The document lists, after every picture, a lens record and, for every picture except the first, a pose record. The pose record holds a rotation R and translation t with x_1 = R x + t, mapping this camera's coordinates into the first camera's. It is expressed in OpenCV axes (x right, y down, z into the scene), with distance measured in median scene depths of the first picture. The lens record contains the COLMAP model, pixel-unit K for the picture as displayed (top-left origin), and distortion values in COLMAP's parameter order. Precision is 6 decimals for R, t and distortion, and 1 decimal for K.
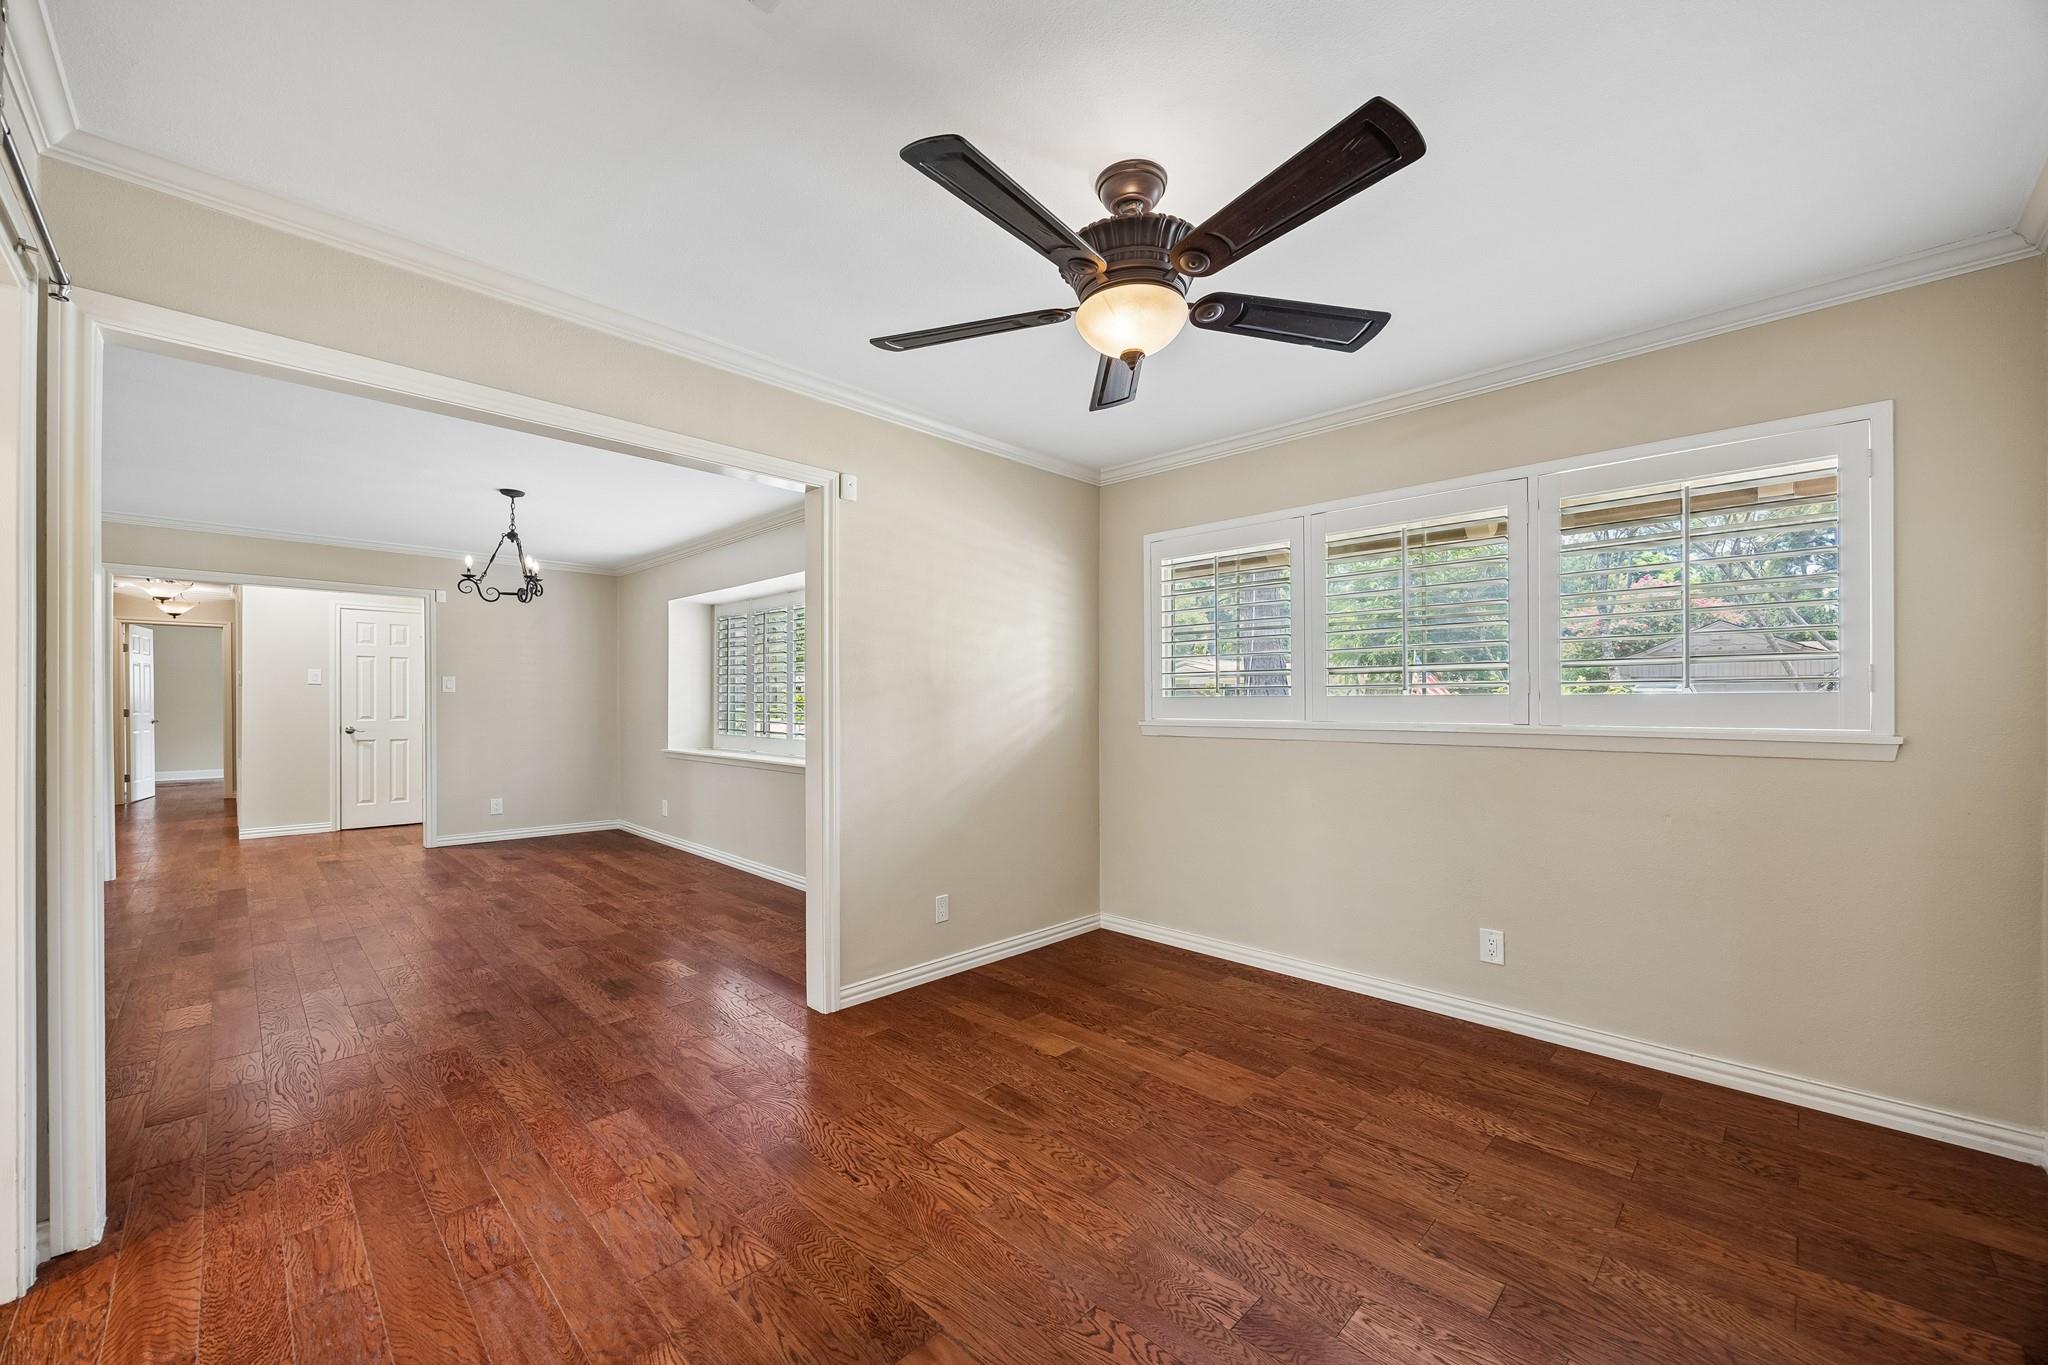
lens RADIAL K [[791.8, 0, 1026.1], [0, 791.8, 702.1], [0, 0, 1]] dist [-0.000494, -0.000120]
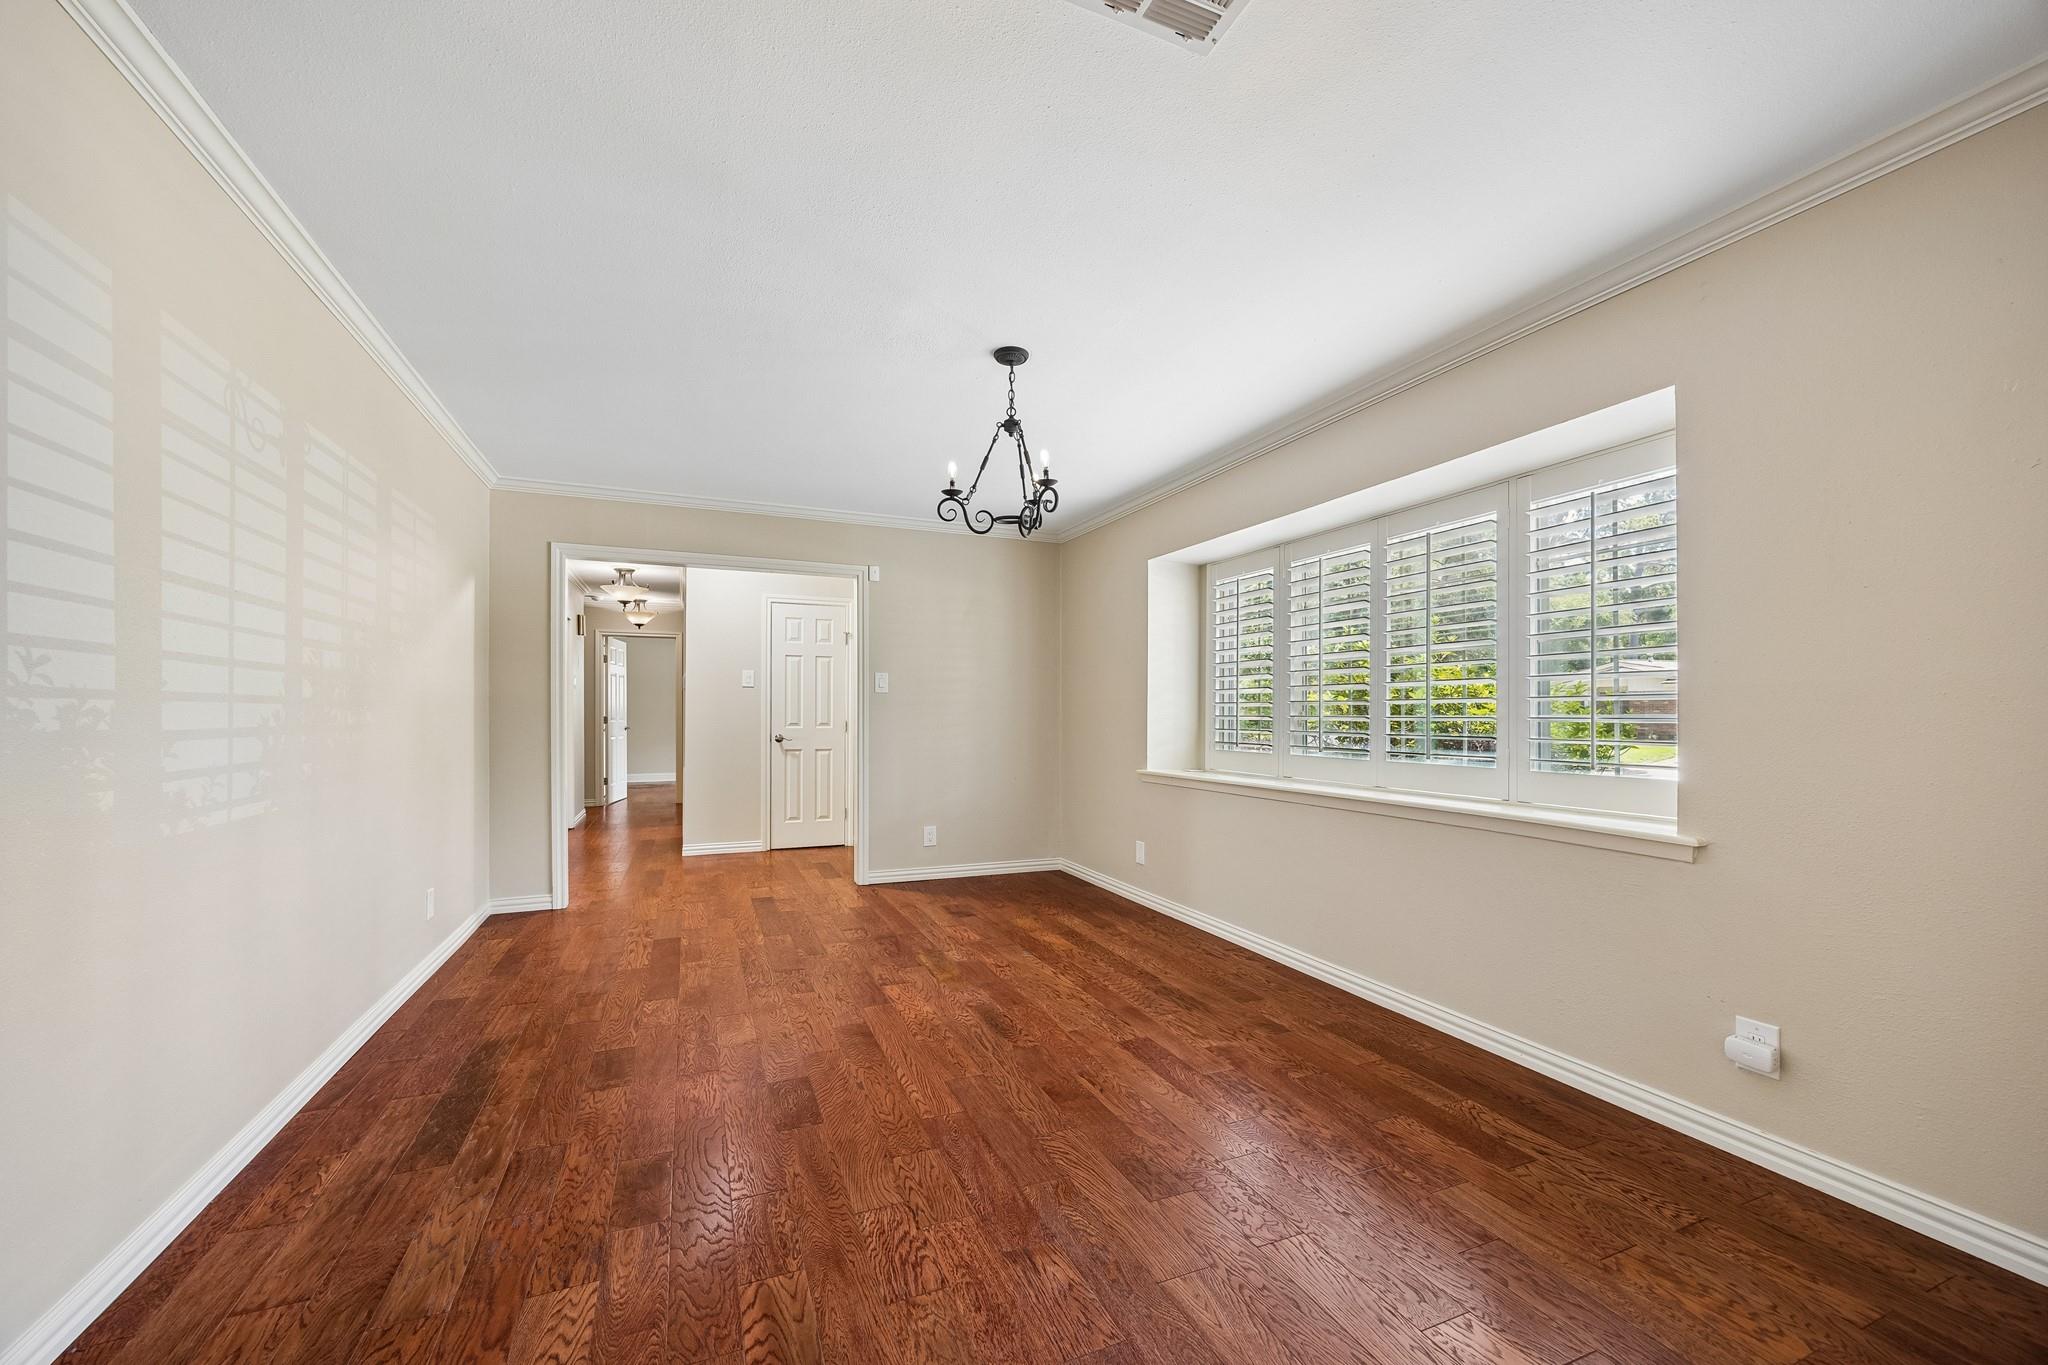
lens RADIAL K [[800.9, 0, 1044.3], [0, 800.9, 714.2], [0, 0, 1]] dist [-0.000995, -0.000066]
pose [[0.931748, 0.001730, -0.363102, -0.536185], [-0.003308, 0.999988, -0.003723, 0.023006], [0.363091, 0.004670, 0.931742, 0.578165]]
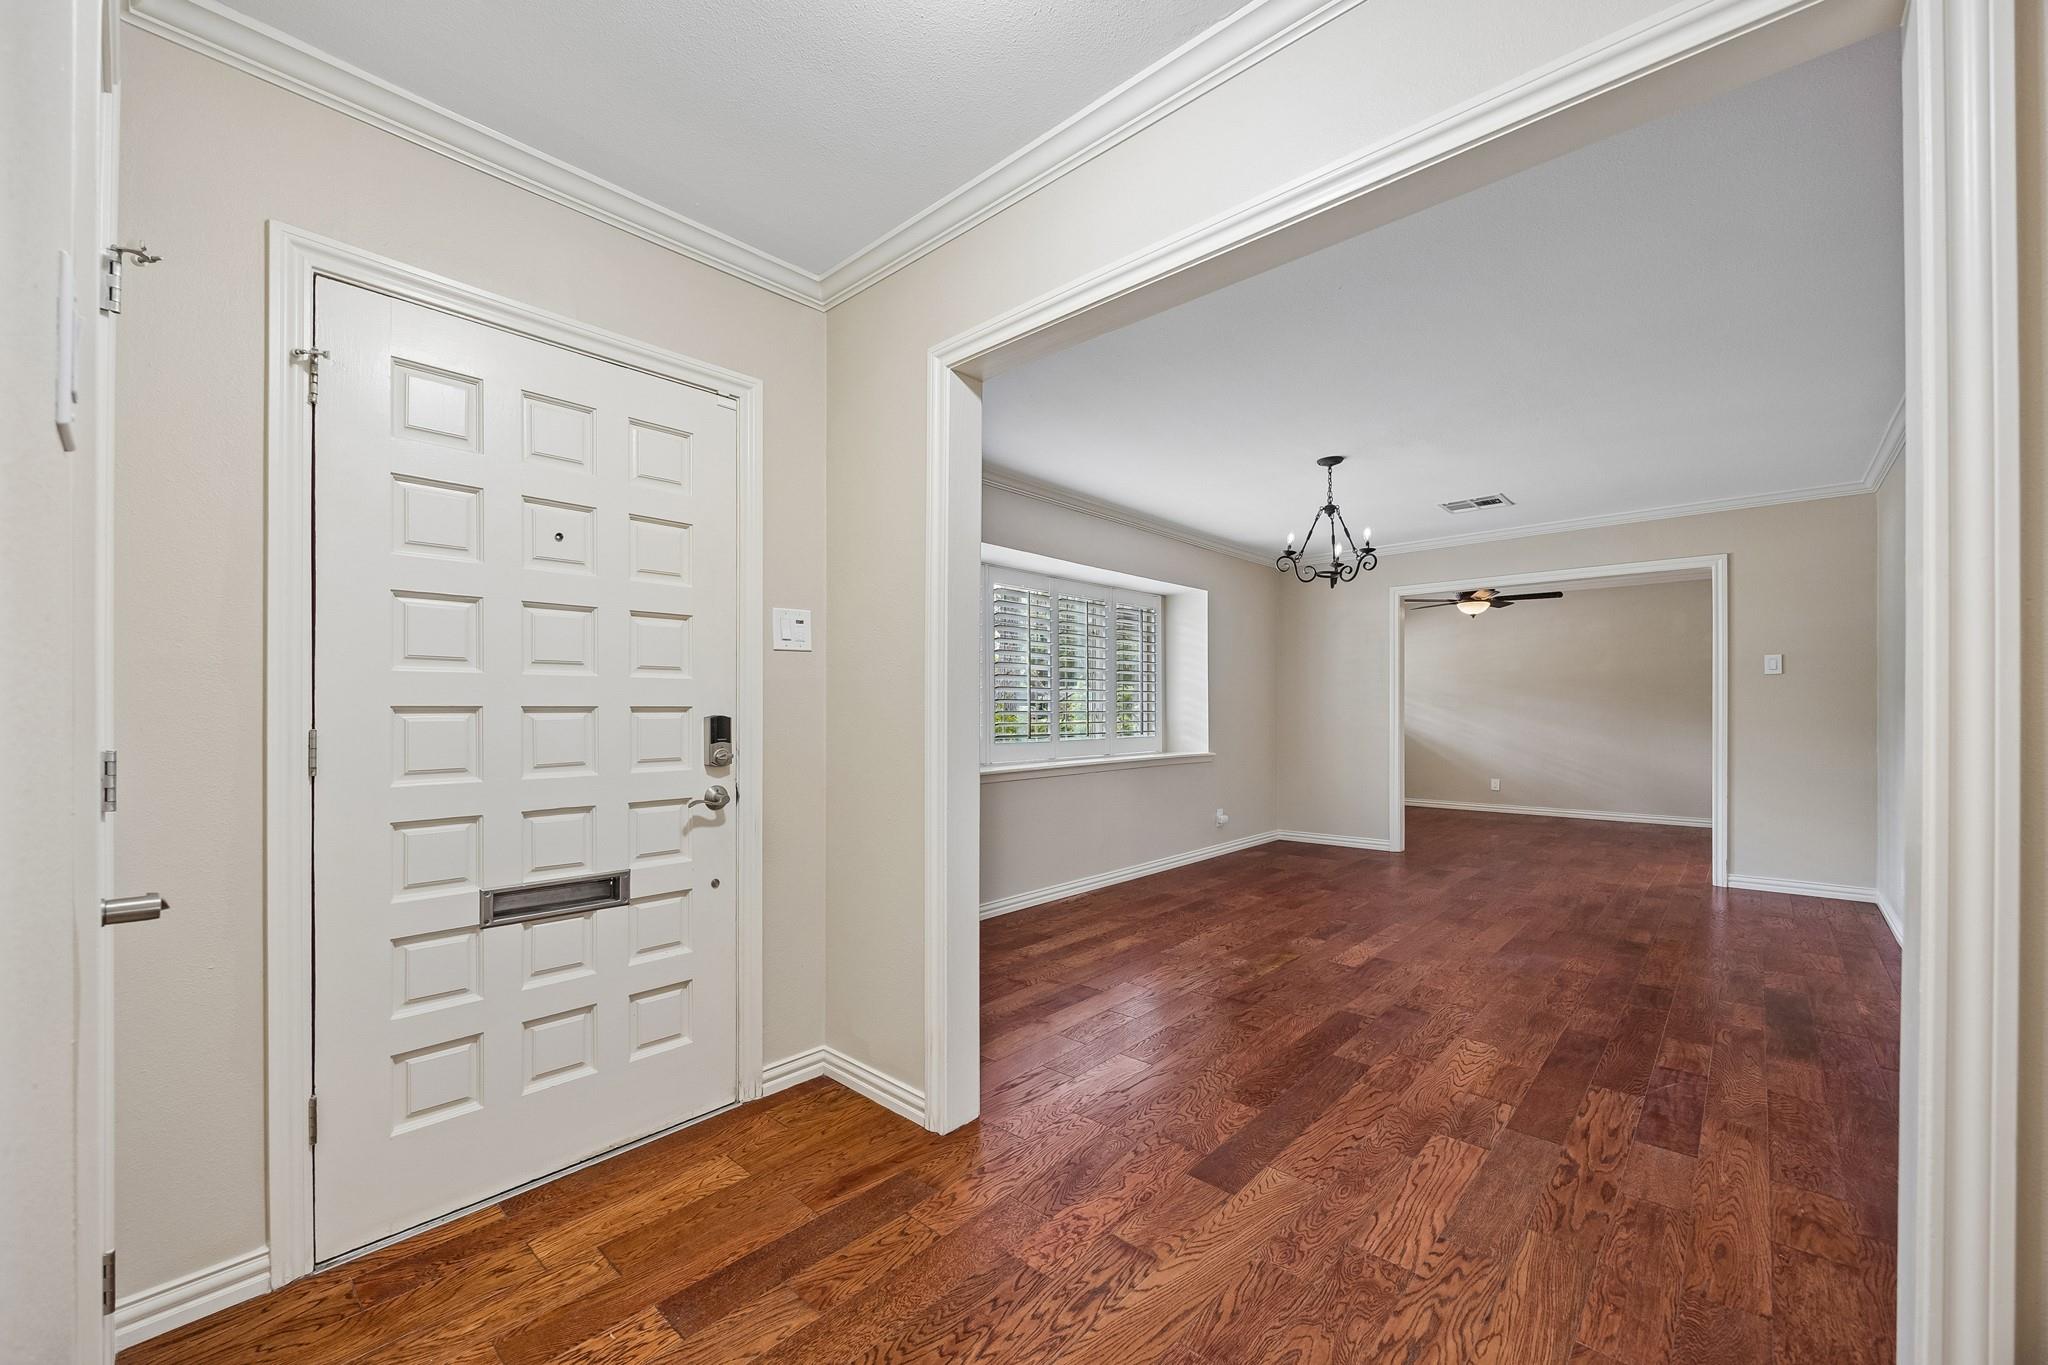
lens RADIAL K [[808.2, 0, 959.4], [0, 808.2, 710.9], [0, 0, 1]] dist [0.000658, -0.000101]
pose [[-0.000964, -0.000038, 1.000000, -2.096179], [0.005019, 0.999987, 0.000043, 0.019025], [-0.999987, 0.005019, -0.000964, 1.910844]]
